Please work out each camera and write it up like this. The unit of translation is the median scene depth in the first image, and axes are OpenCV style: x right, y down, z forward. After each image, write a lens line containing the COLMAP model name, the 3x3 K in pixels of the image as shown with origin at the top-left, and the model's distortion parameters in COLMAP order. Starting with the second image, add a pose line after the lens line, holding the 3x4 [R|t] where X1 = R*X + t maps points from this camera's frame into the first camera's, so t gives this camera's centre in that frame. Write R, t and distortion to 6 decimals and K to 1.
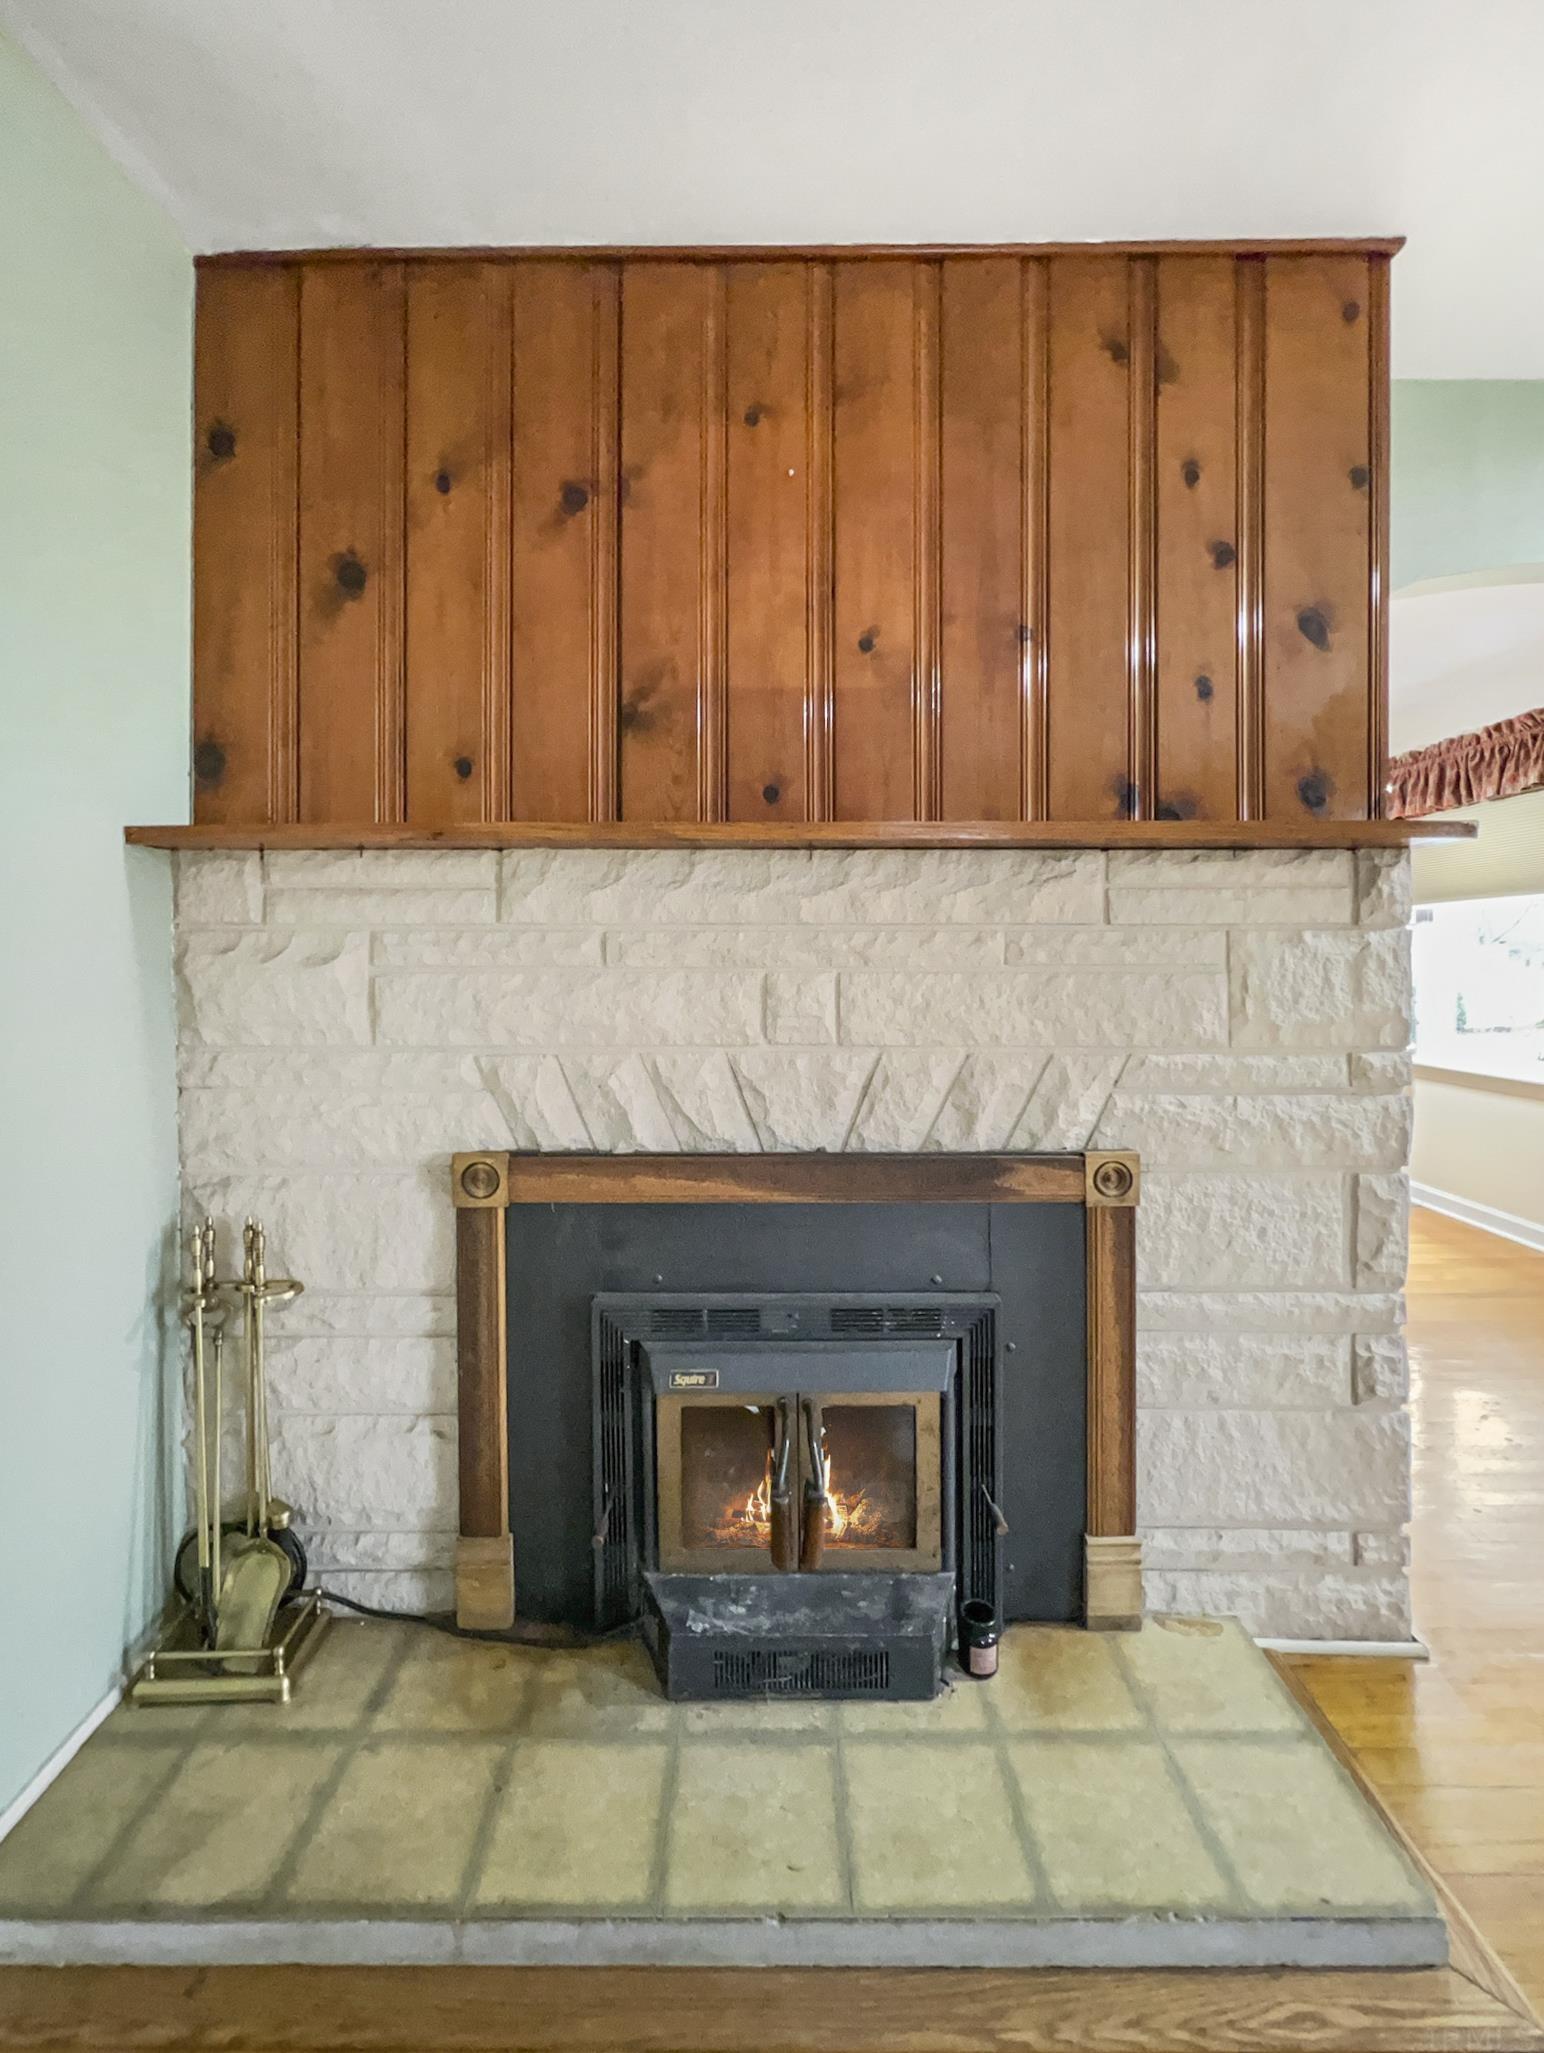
lens RADIAL K [[855.7, 0, 767.1], [0, 855.7, 953.8], [0, 0, 1]] dist [-0.000579, 0.000263]
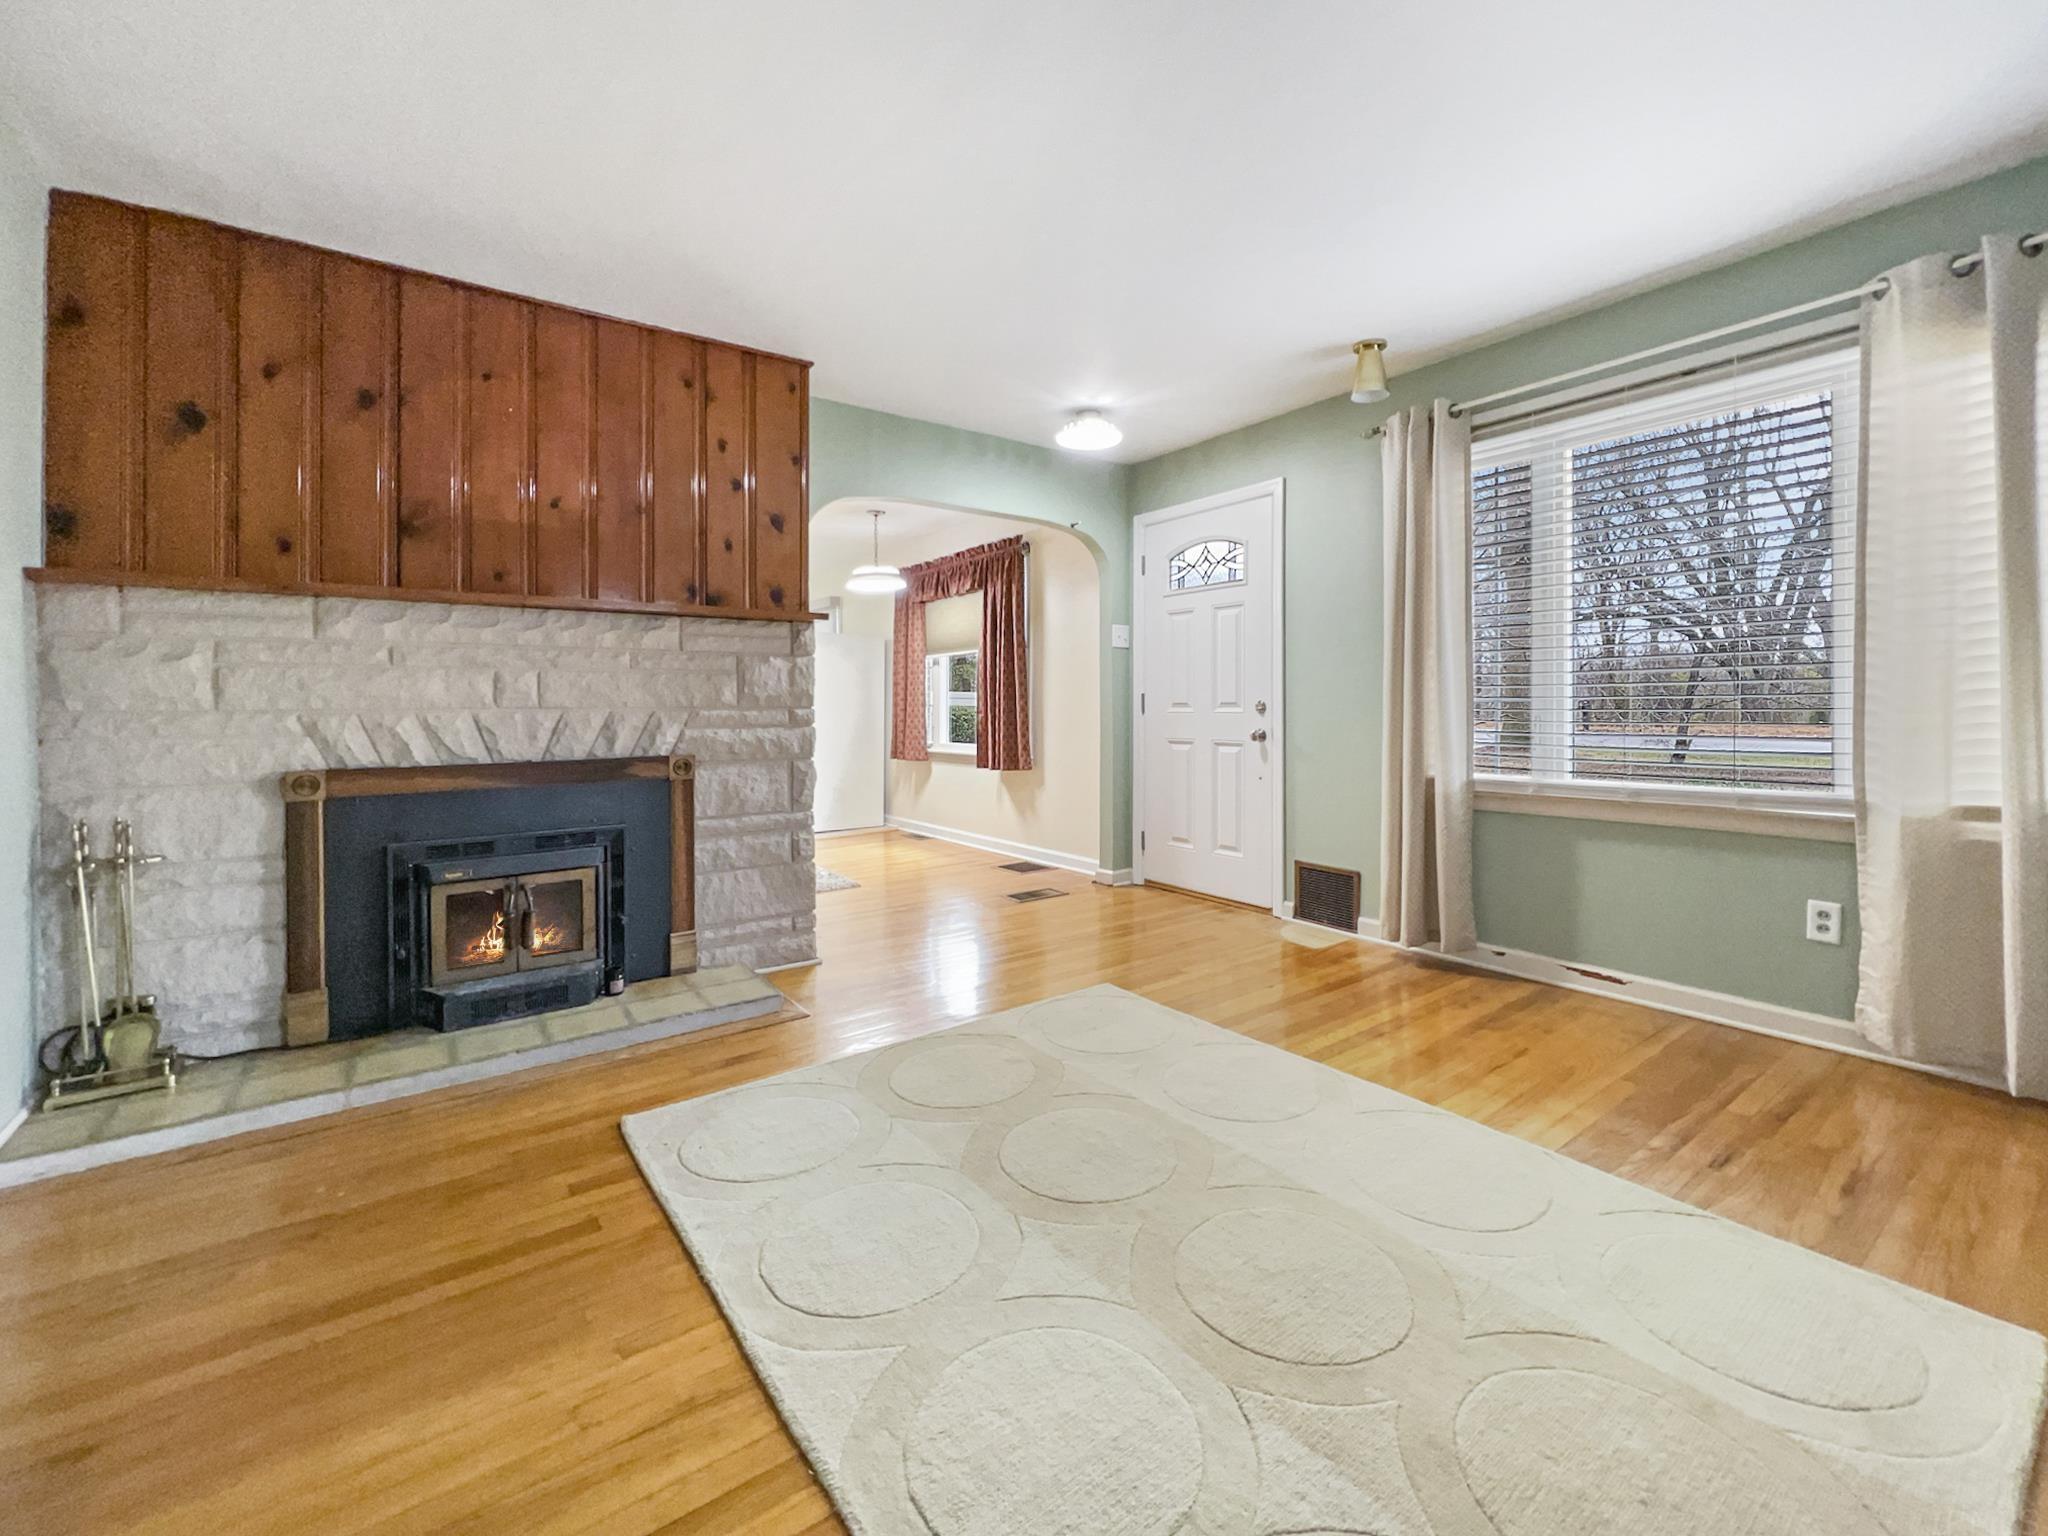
lens RADIAL K [[869.3, 0, 1026.6], [0, 869.3, 700.1], [0, 0, 1]] dist [0.000446, 0.000125]
pose [[0.811839, -0.000336, 0.583881, -0.175092], [0.004251, 0.999977, -0.005336, 0.104872], [-0.583866, 0.006814, 0.811822, -1.287429]]
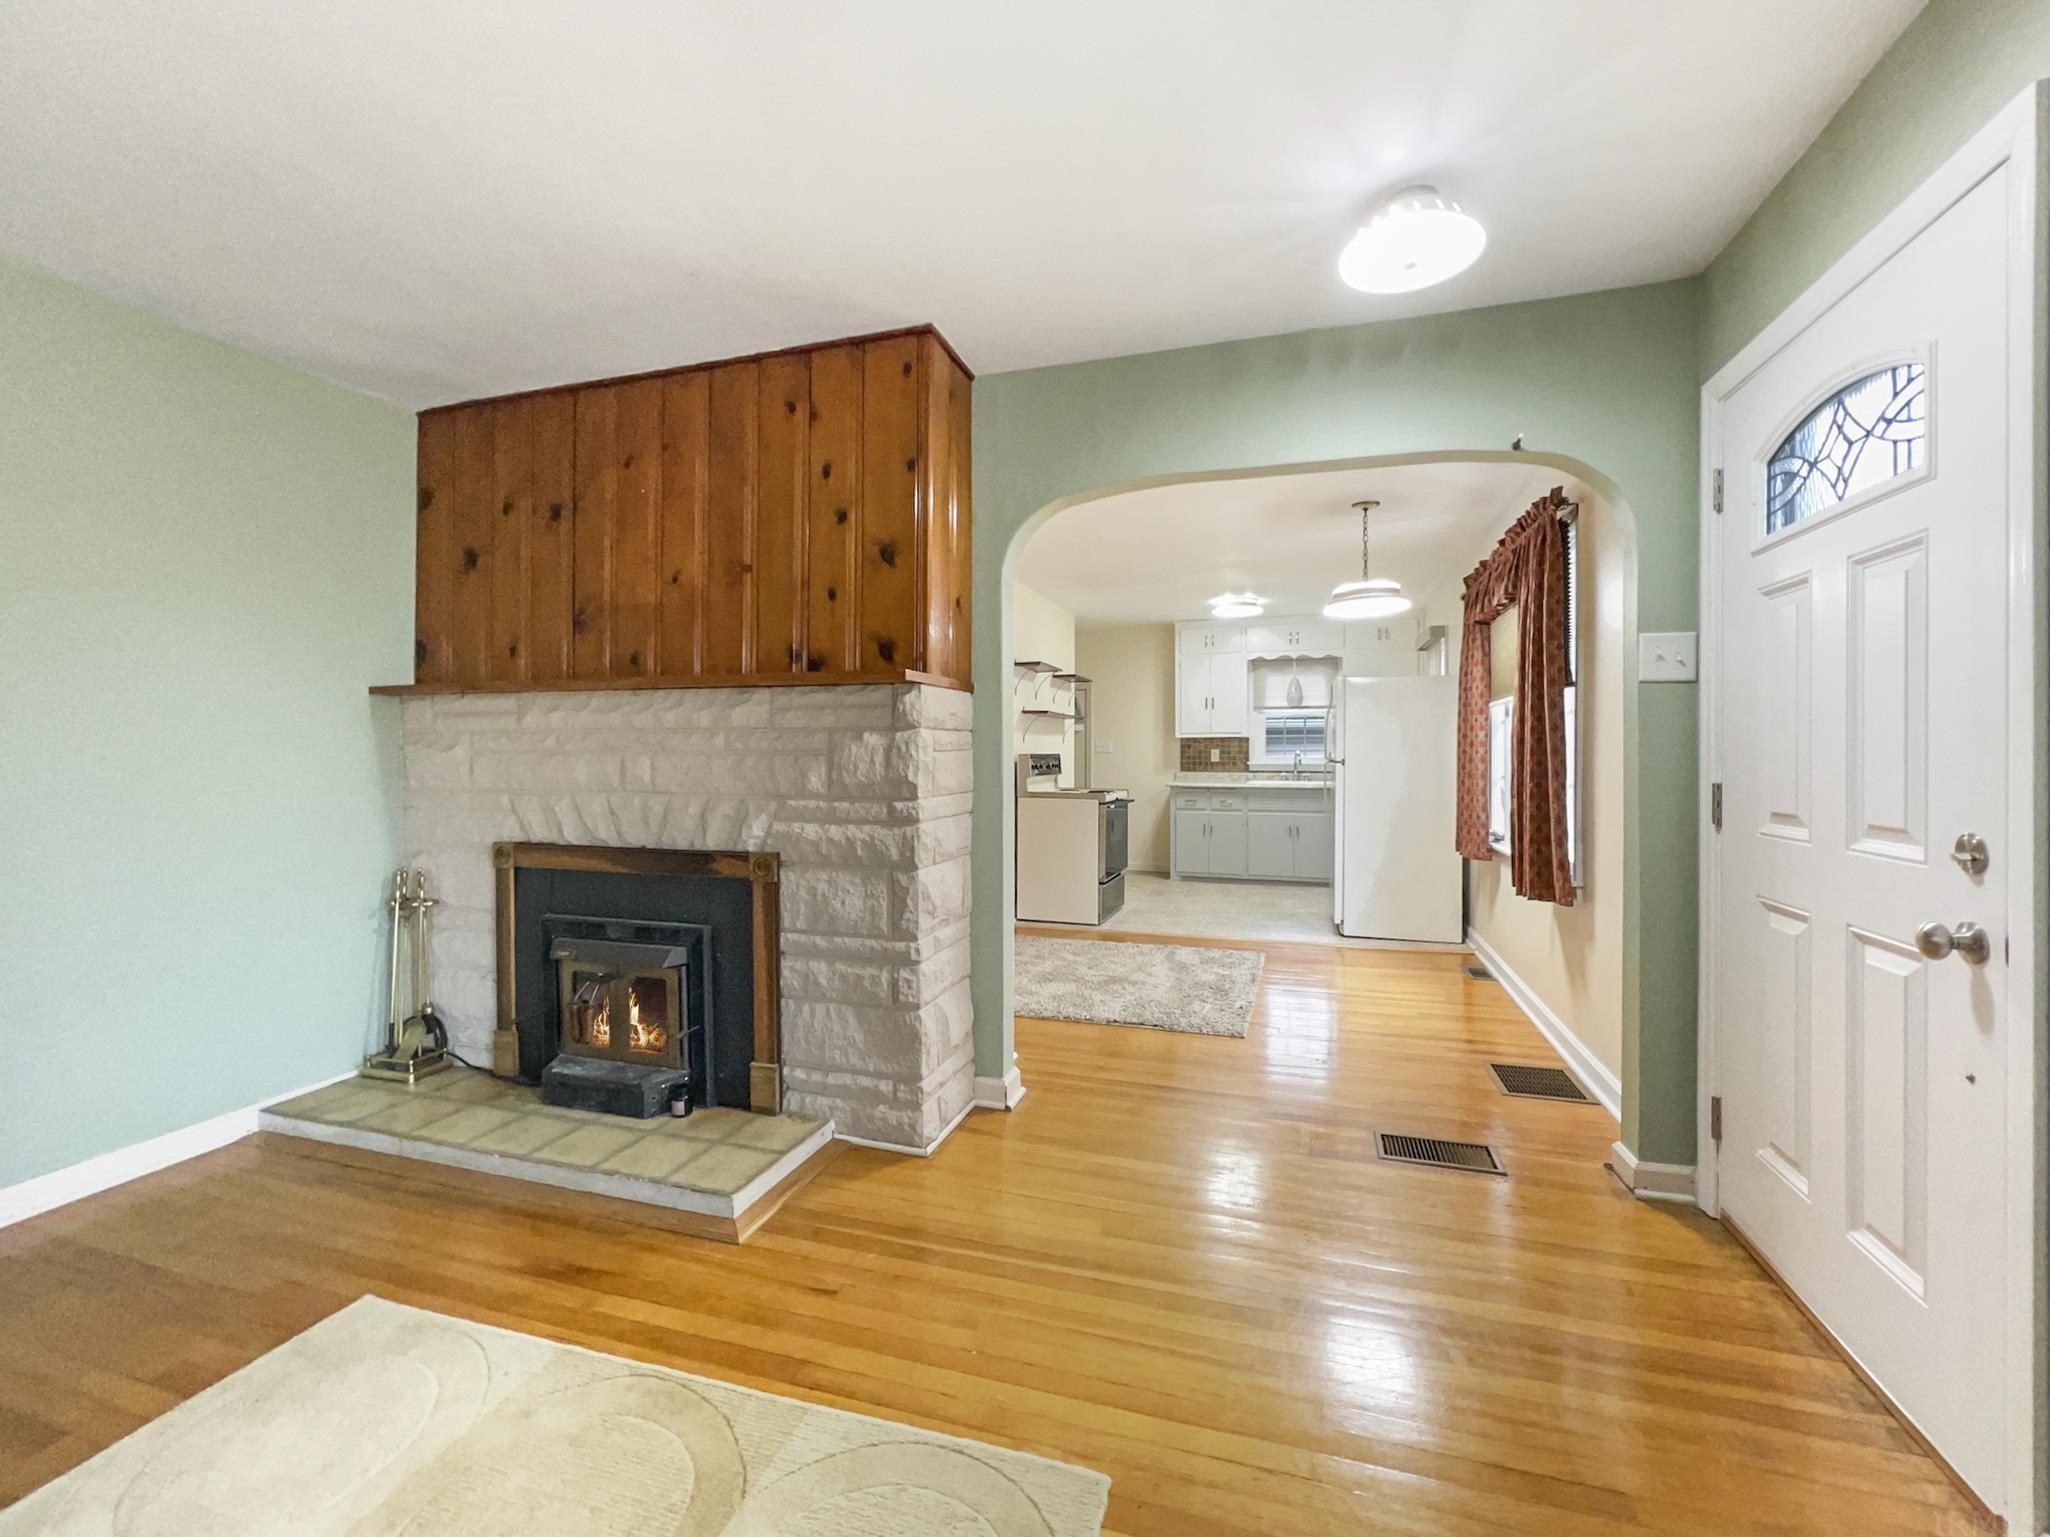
lens RADIAL K [[843.6, 0, 1037.9], [0, 843.6, 744.0], [0, 0, 1]] dist [0.000238, 0.000088]
pose [[0.954104, 0.000303, -0.299474, 1.470420], [-0.002608, 0.999970, -0.007297, 0.010823], [0.299463, 0.007743, 0.954077, -0.537382]]
